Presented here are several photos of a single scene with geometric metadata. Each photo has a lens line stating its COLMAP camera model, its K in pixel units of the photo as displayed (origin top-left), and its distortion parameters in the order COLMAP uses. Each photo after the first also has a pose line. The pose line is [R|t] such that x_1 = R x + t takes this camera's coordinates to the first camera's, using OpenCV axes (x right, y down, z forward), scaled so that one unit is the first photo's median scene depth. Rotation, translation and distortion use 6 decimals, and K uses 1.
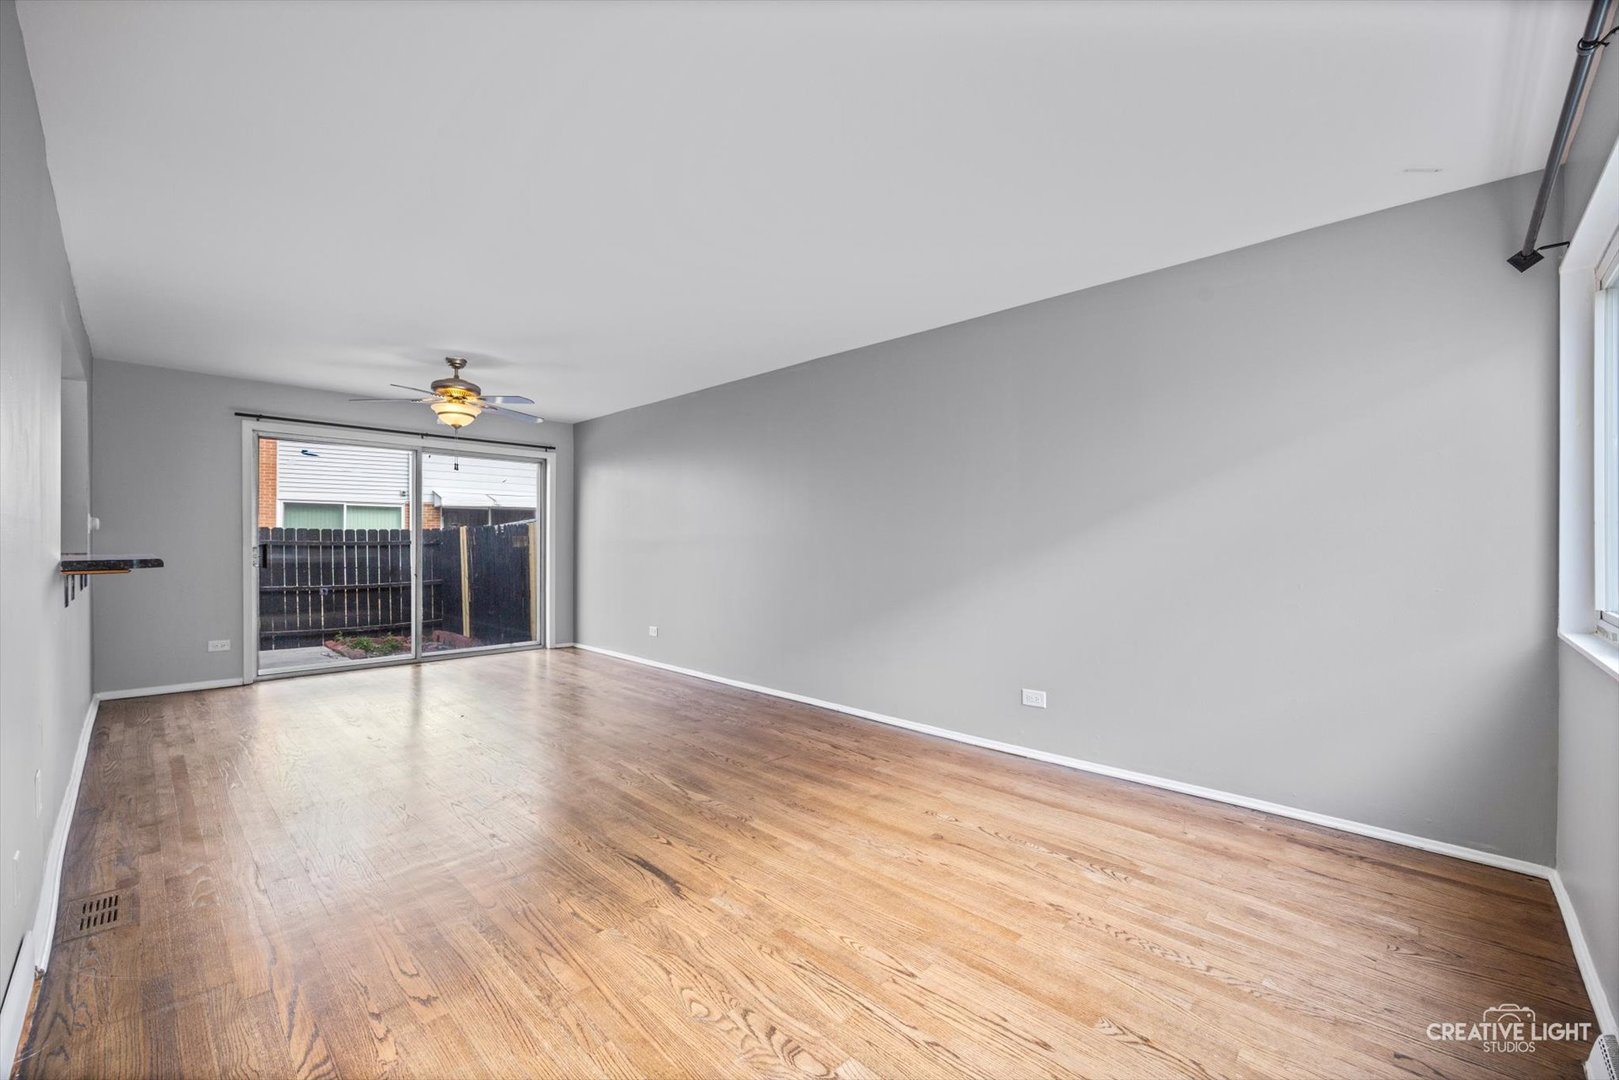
lens RADIAL K [[645.4, 0, 813.0], [0, 645.4, 545.9], [0, 0, 1]] dist [-0.005521, 0.000833]
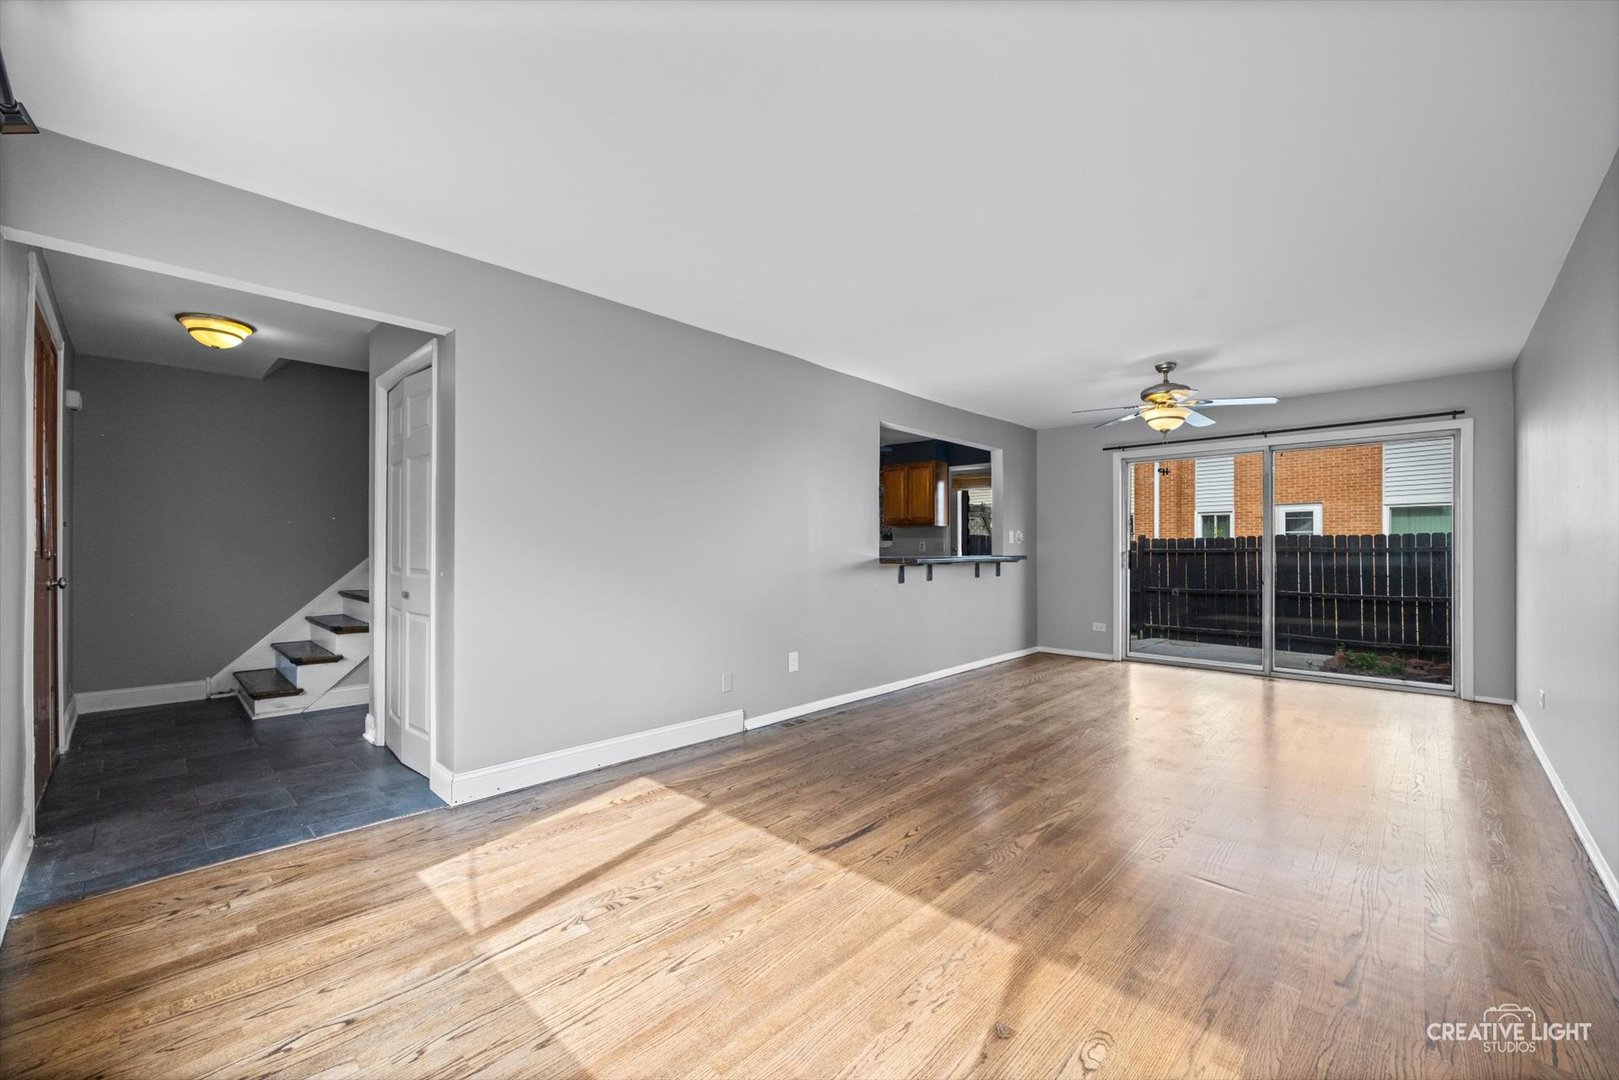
lens RADIAL K [[645.4, 0, 813.0], [0, 645.4, 545.9], [0, 0, 1]] dist [-0.005521, 0.000833]
pose [[0.008365, -0.008410, -0.999930, 0.436018], [-0.003507, 0.999958, -0.008440, 0.002270], [0.999959, 0.003577, 0.008335, 0.448527]]
